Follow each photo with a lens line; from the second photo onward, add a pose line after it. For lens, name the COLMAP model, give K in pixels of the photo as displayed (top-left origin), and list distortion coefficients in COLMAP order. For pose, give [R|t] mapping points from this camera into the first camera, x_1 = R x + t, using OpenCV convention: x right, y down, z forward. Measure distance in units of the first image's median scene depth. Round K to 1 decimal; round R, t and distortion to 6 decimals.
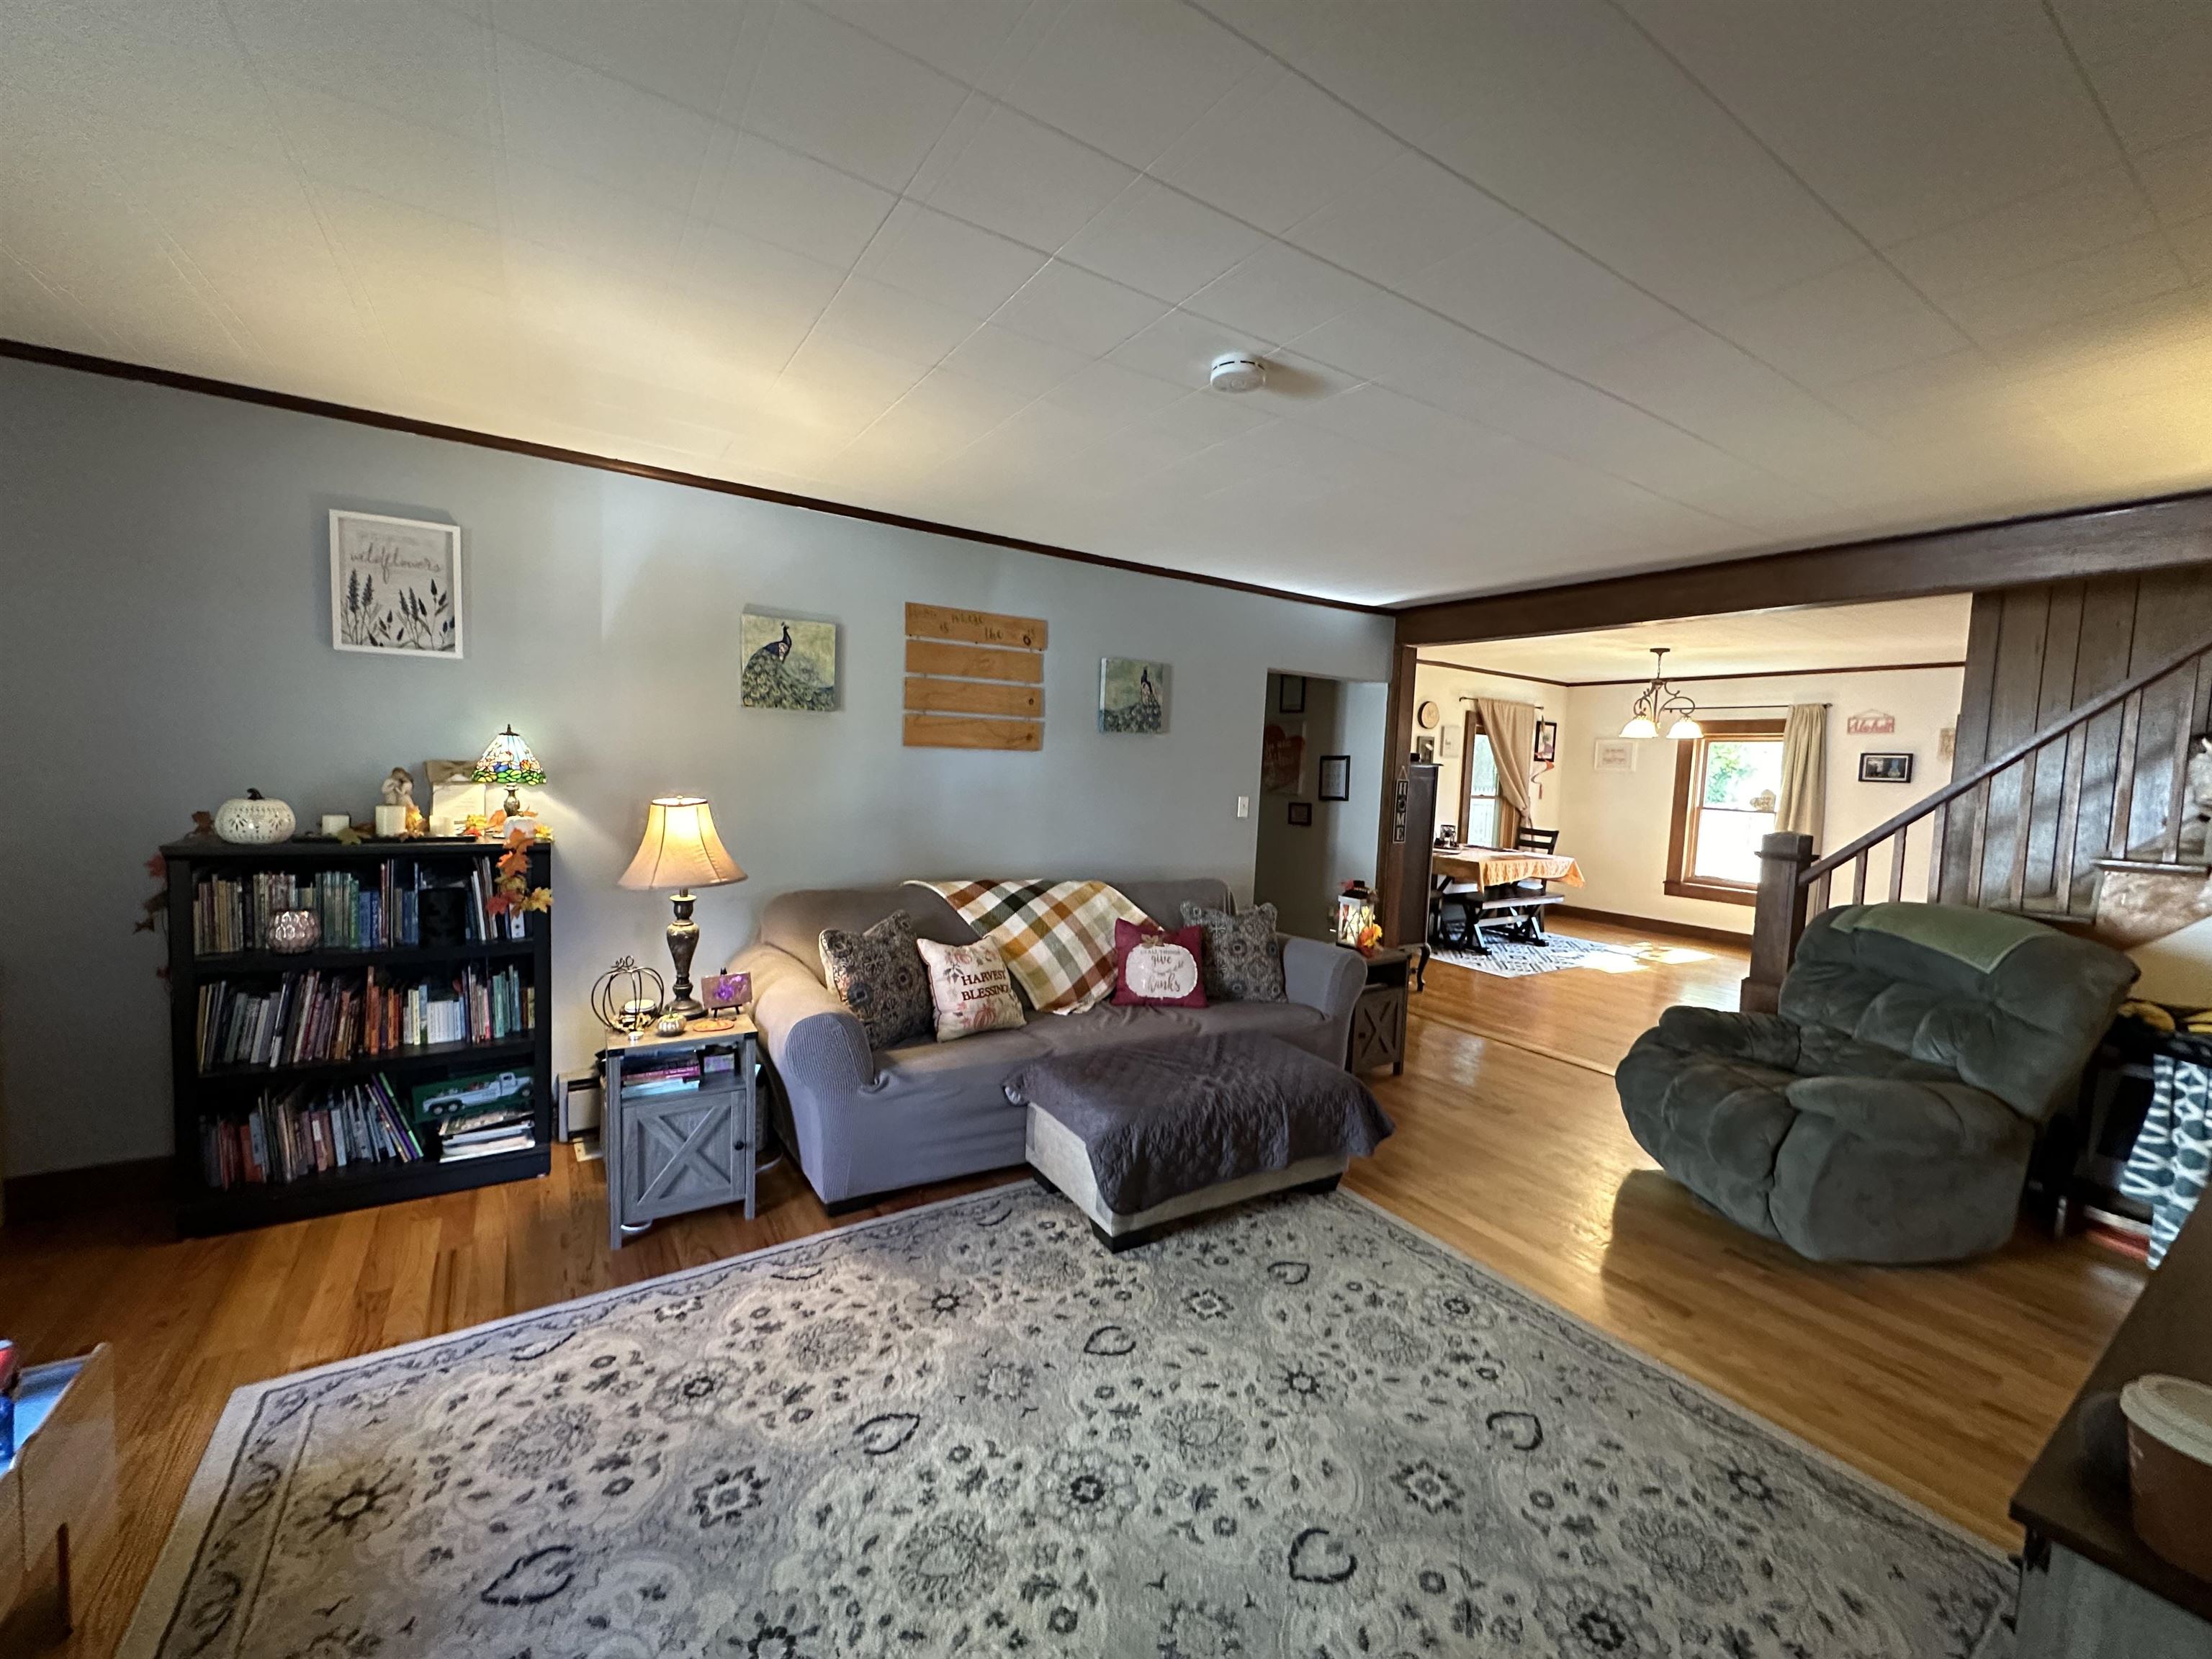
lens RADIAL K [[881.4, 0, 1100.6], [0, 881.4, 827.5], [0, 0, 1]] dist [-0.000995, 0.000046]
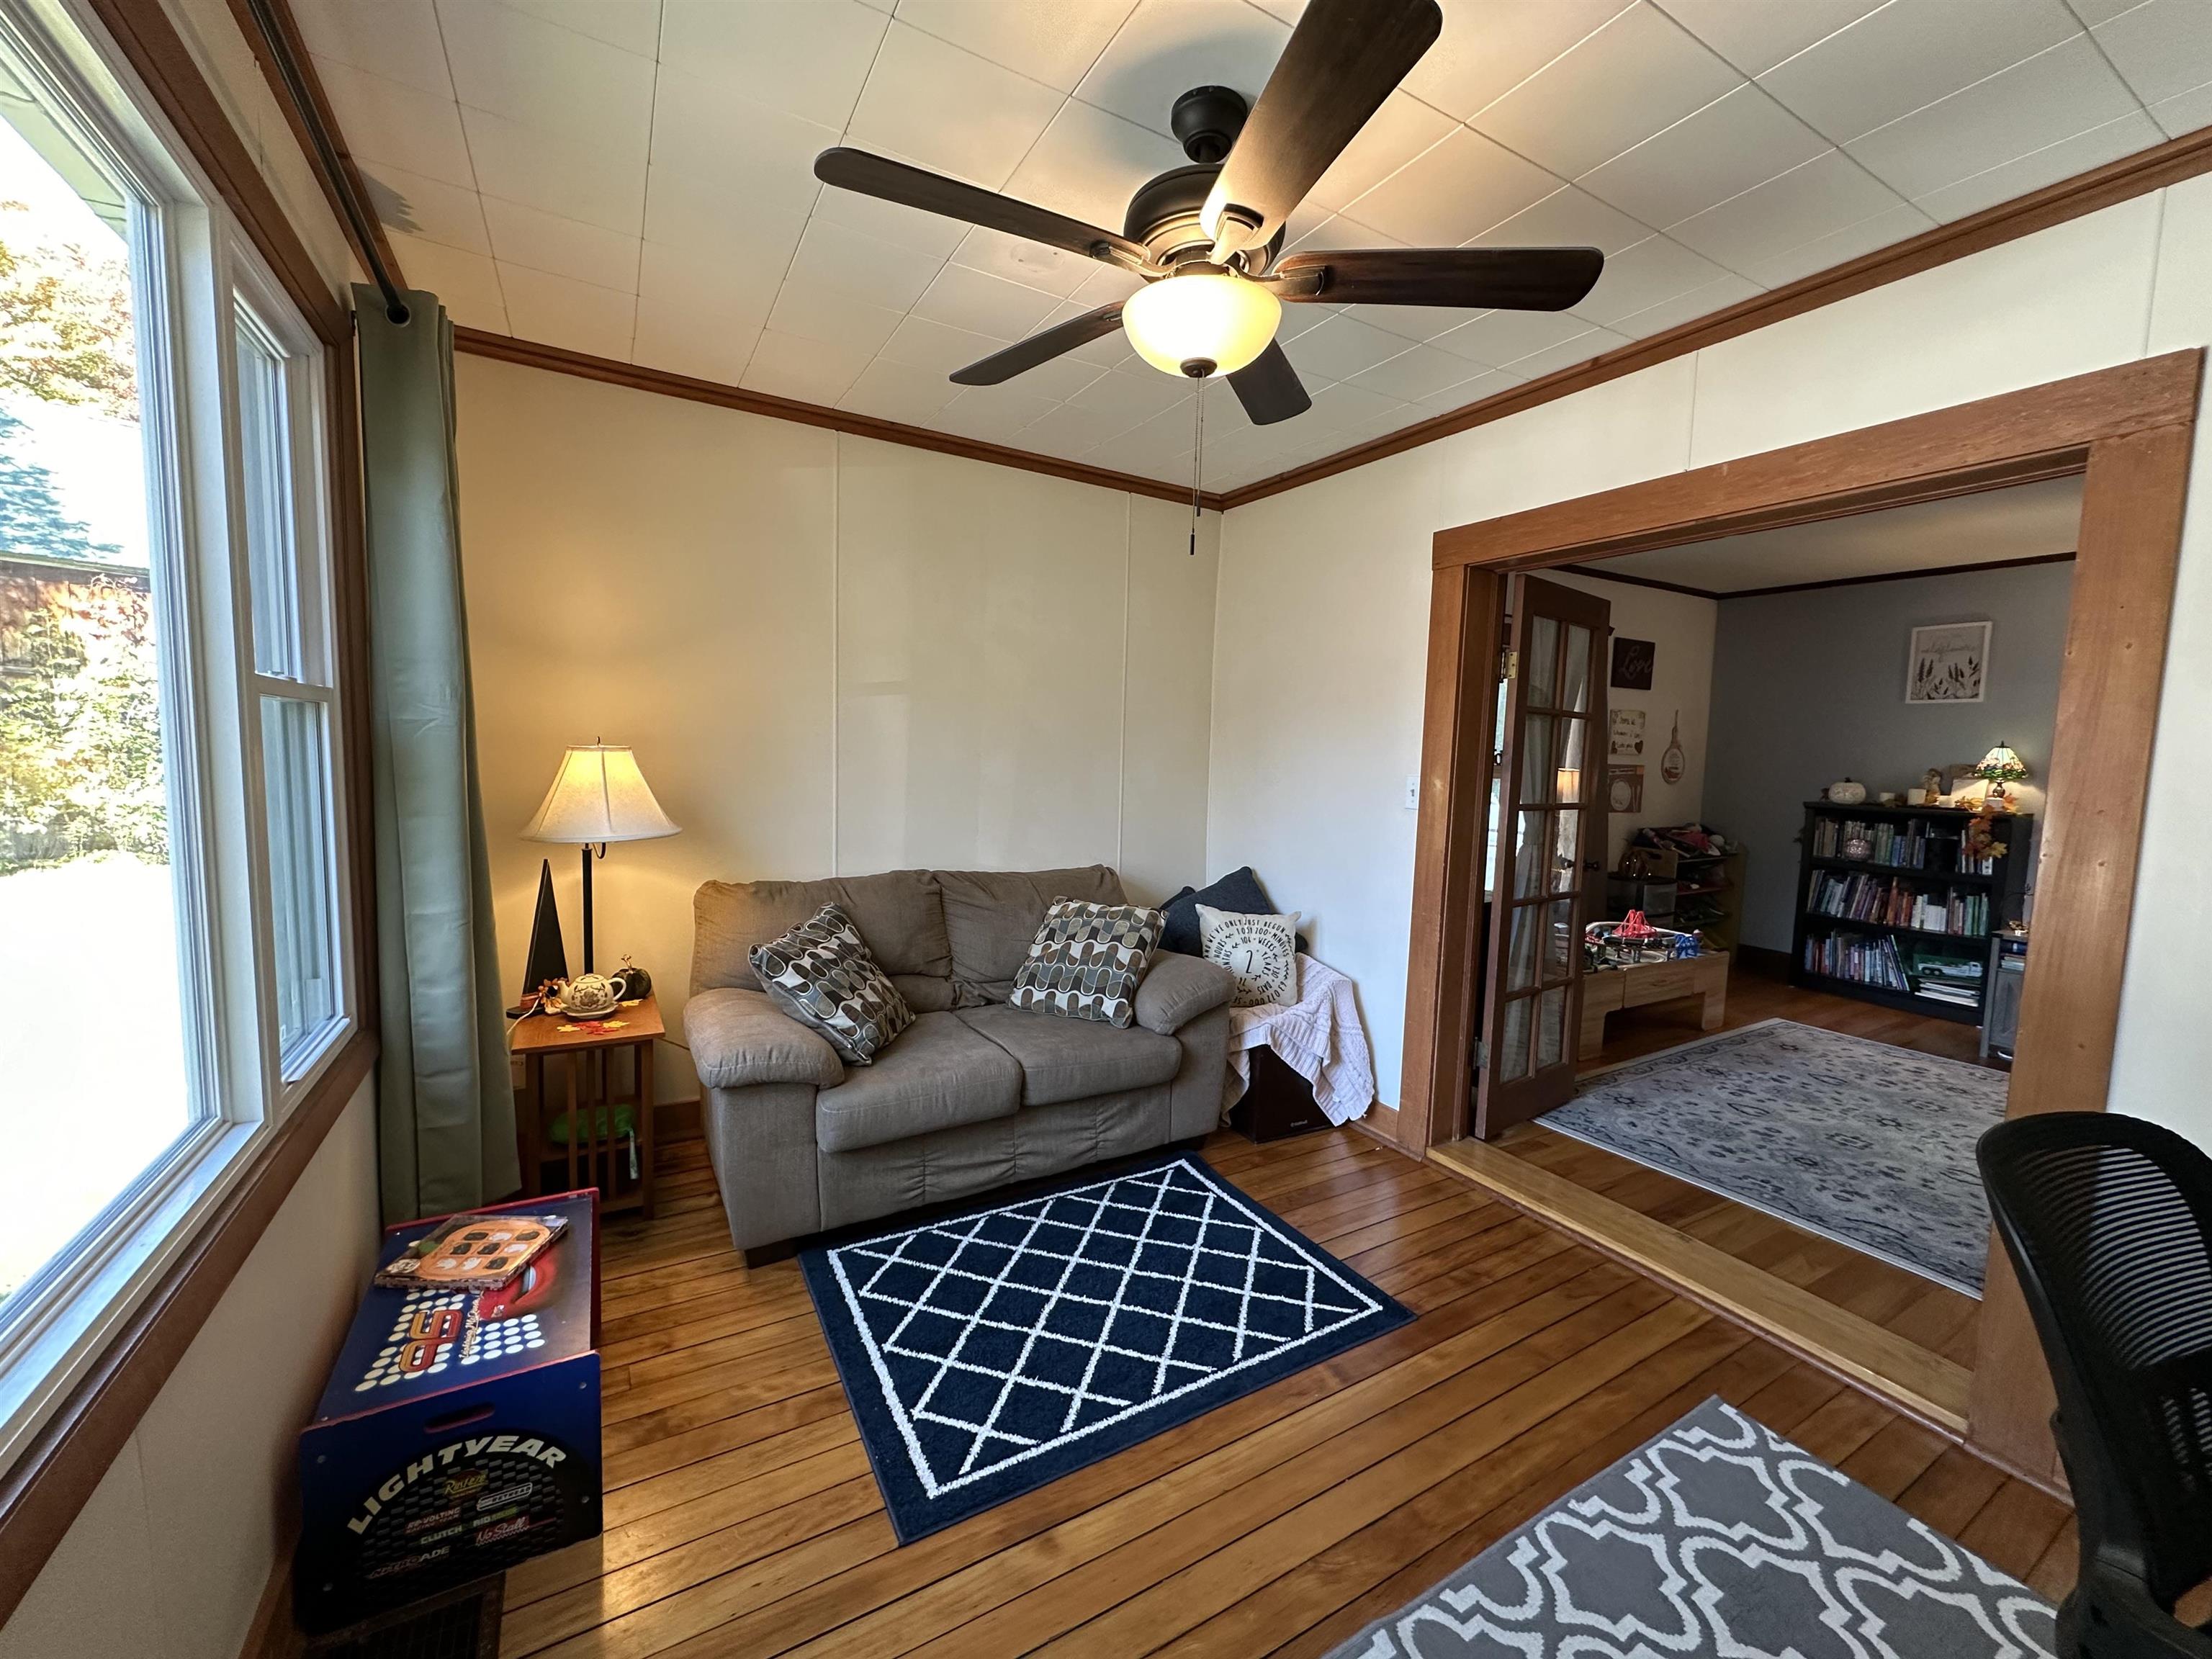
lens RADIAL K [[881.4, 0, 1101.5], [0, 881.4, 827.4], [0, 0, 1]] dist [-0.000995, 0.000046]
pose [[-0.050074, 0.052026, -0.997390, 1.096946], [-0.100108, 0.993352, 0.056841, 0.121146], [0.993716, 0.102693, -0.044533, -0.576589]]
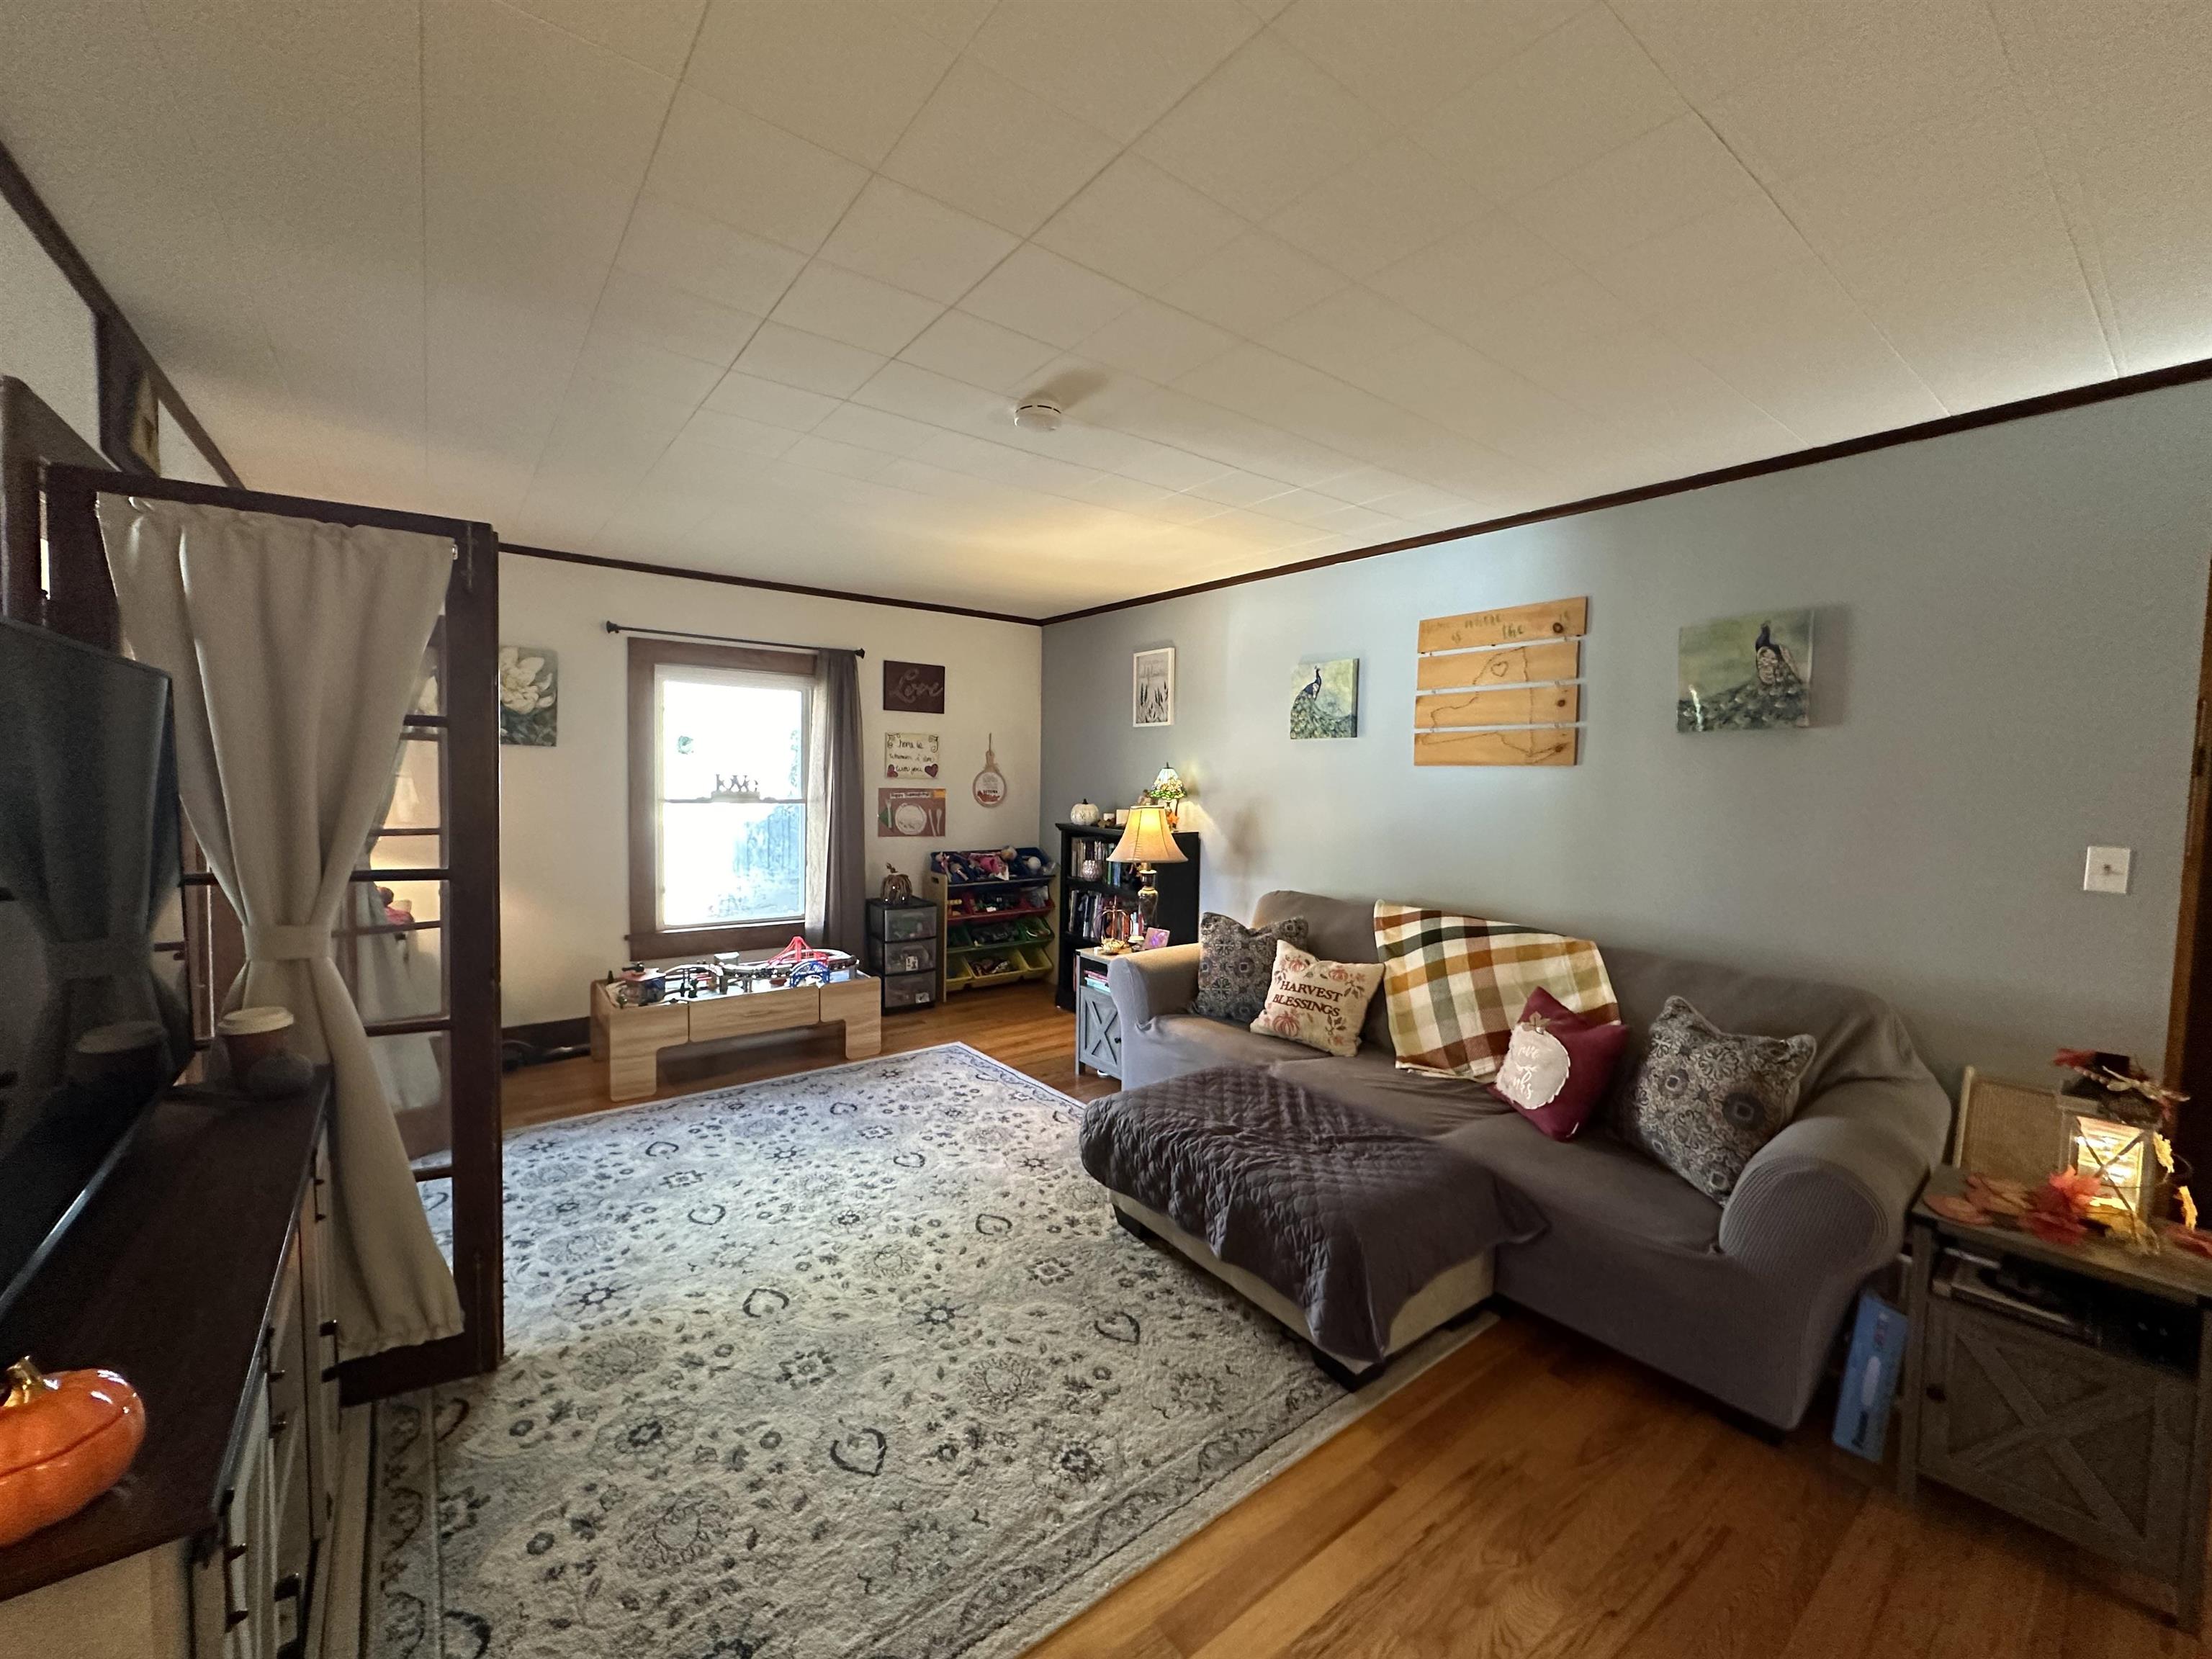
lens RADIAL K [[881.4, 0, 1104.5], [0, 881.4, 829.2], [0, 0, 1]] dist [-0.000995, 0.000046]
pose [[0.082405, 0.023606, -0.996319, 1.051151], [-0.089160, 0.995885, 0.016221, -0.010442], [0.992603, 0.087495, 0.084171, 0.834758]]
